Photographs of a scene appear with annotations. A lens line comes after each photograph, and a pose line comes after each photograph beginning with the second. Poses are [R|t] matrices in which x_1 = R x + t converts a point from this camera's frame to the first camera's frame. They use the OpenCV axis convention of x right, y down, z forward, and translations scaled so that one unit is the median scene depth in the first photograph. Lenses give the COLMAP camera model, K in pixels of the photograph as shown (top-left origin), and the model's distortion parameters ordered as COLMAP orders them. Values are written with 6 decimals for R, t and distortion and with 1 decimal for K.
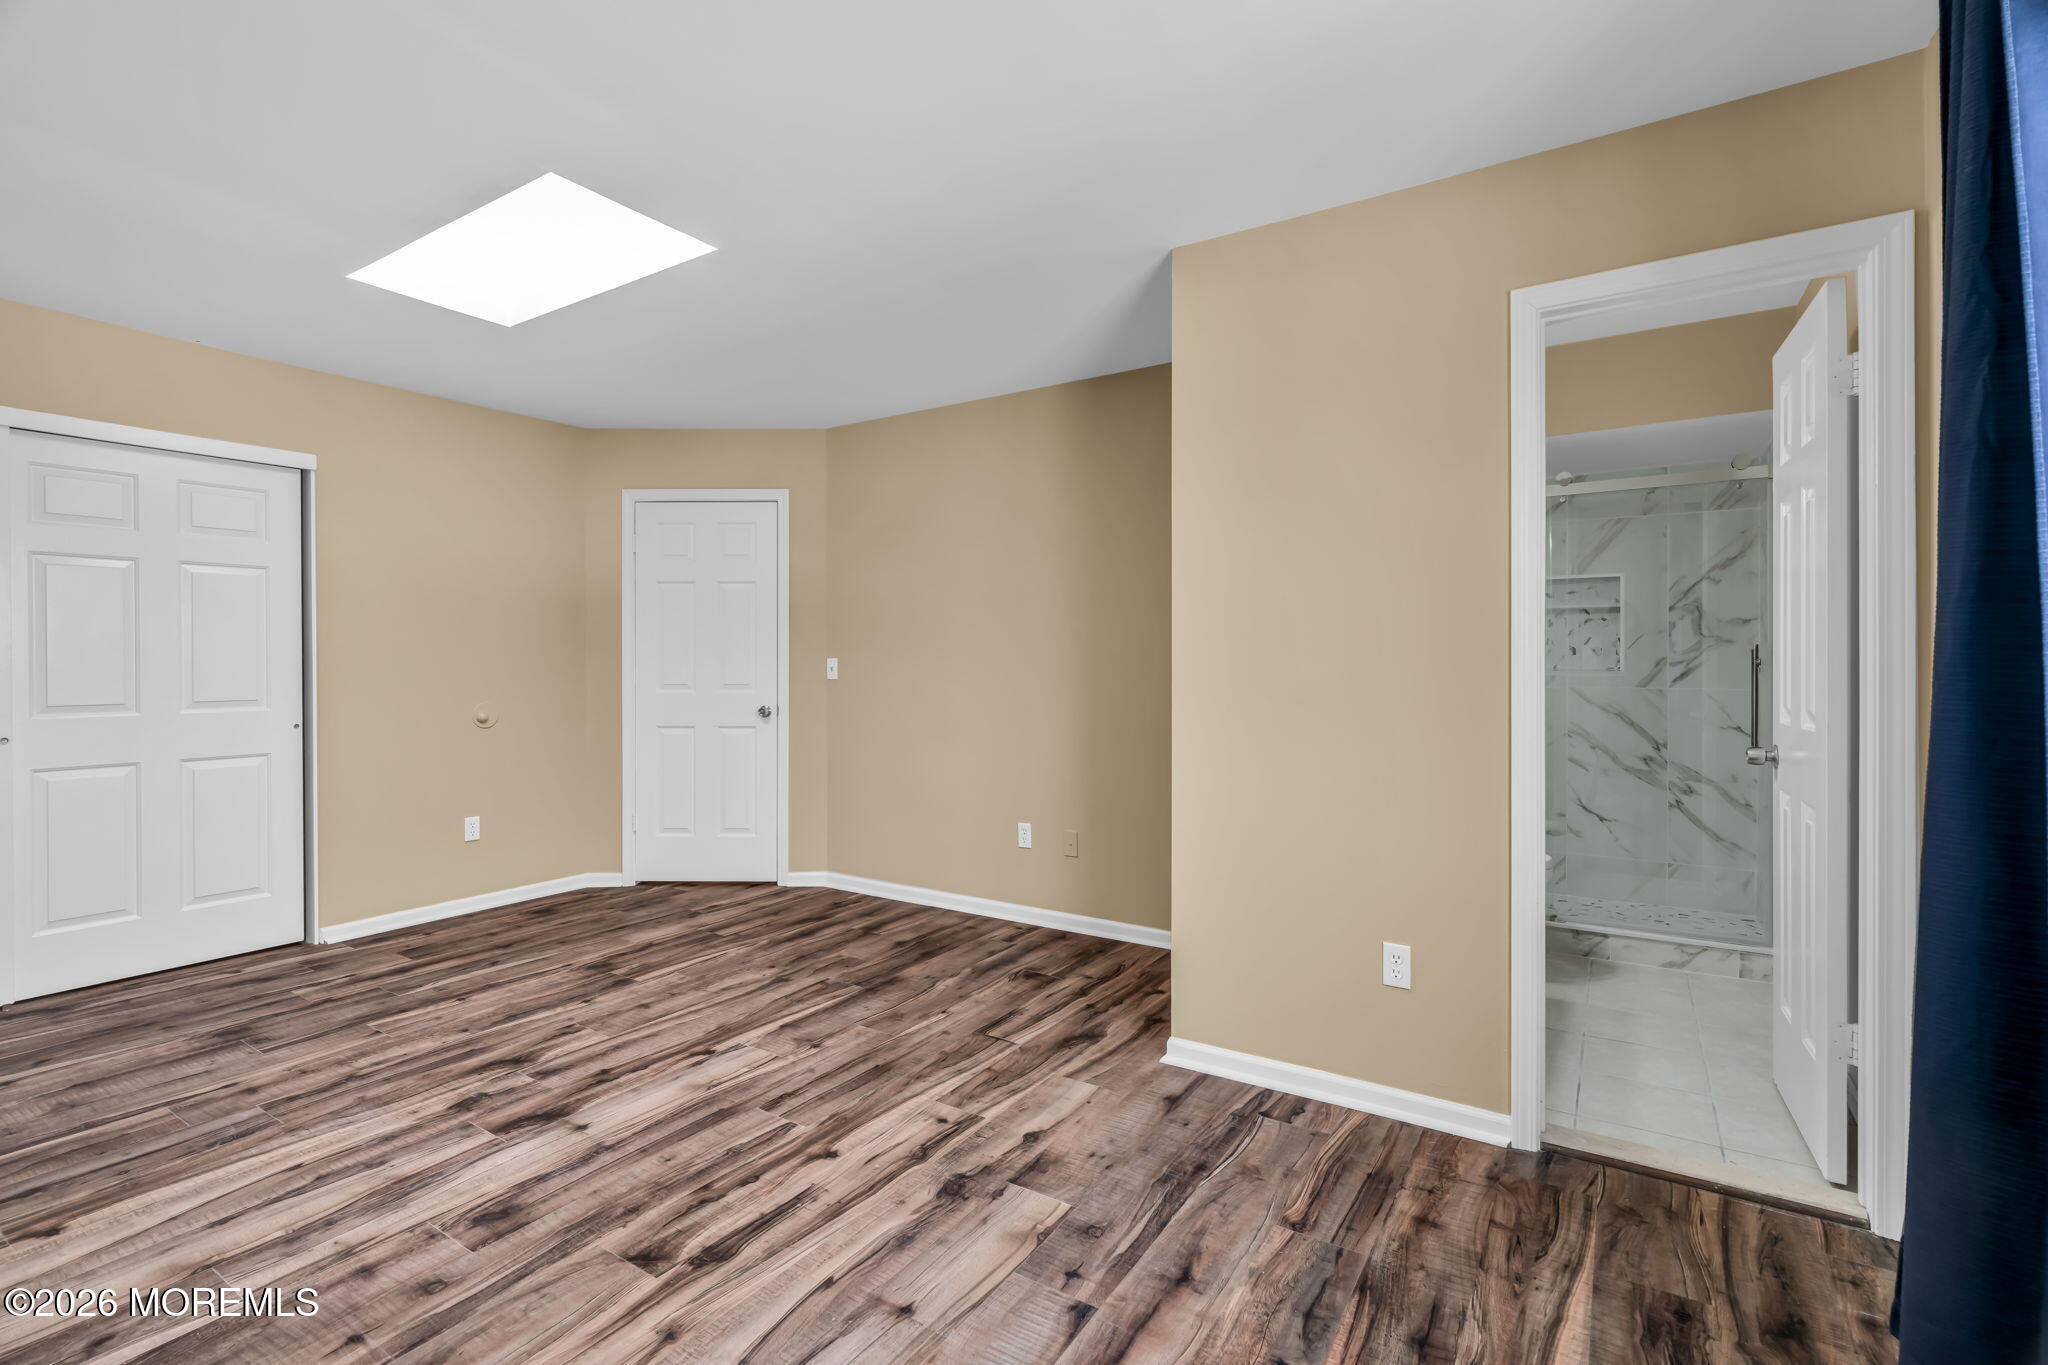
lens RADIAL K [[934.2, 0, 1017.4], [0, 934.2, 666.5], [0, 0, 1]] dist [-0.000157, 0.001500]
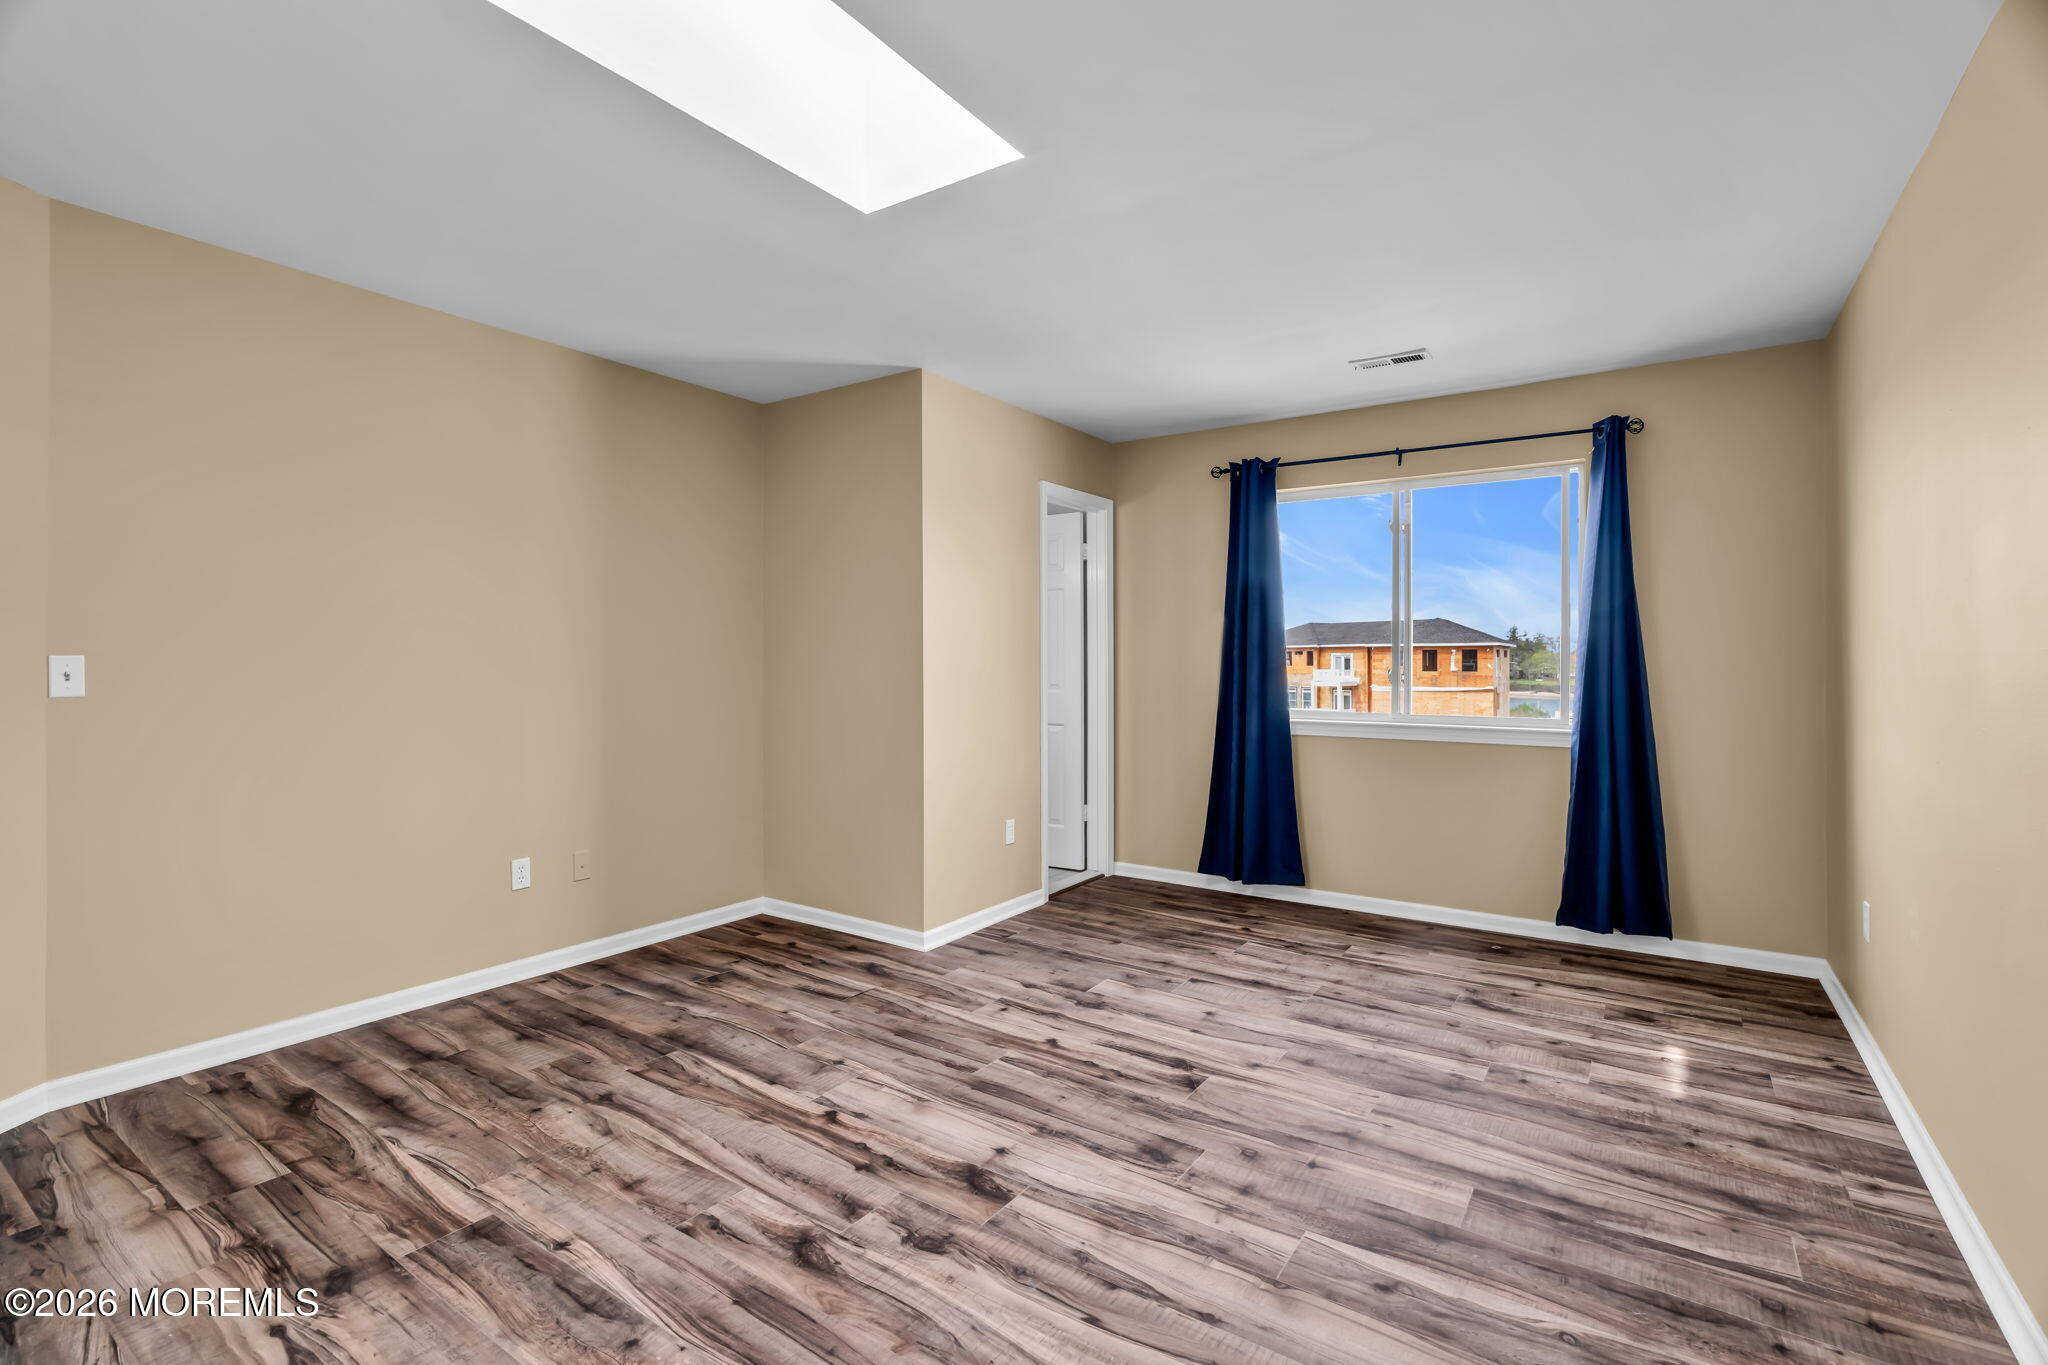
lens RADIAL K [[930.8, 0, 1014.4], [0, 930.8, 651.8], [0, 0, 1]] dist [-0.002488, 0.000645]
pose [[0.020085, 0.013506, 0.999707, -1.239313], [0.000793, 0.999908, -0.013525, -0.006363], [-0.999798, 0.001064, 0.020072, 0.837290]]
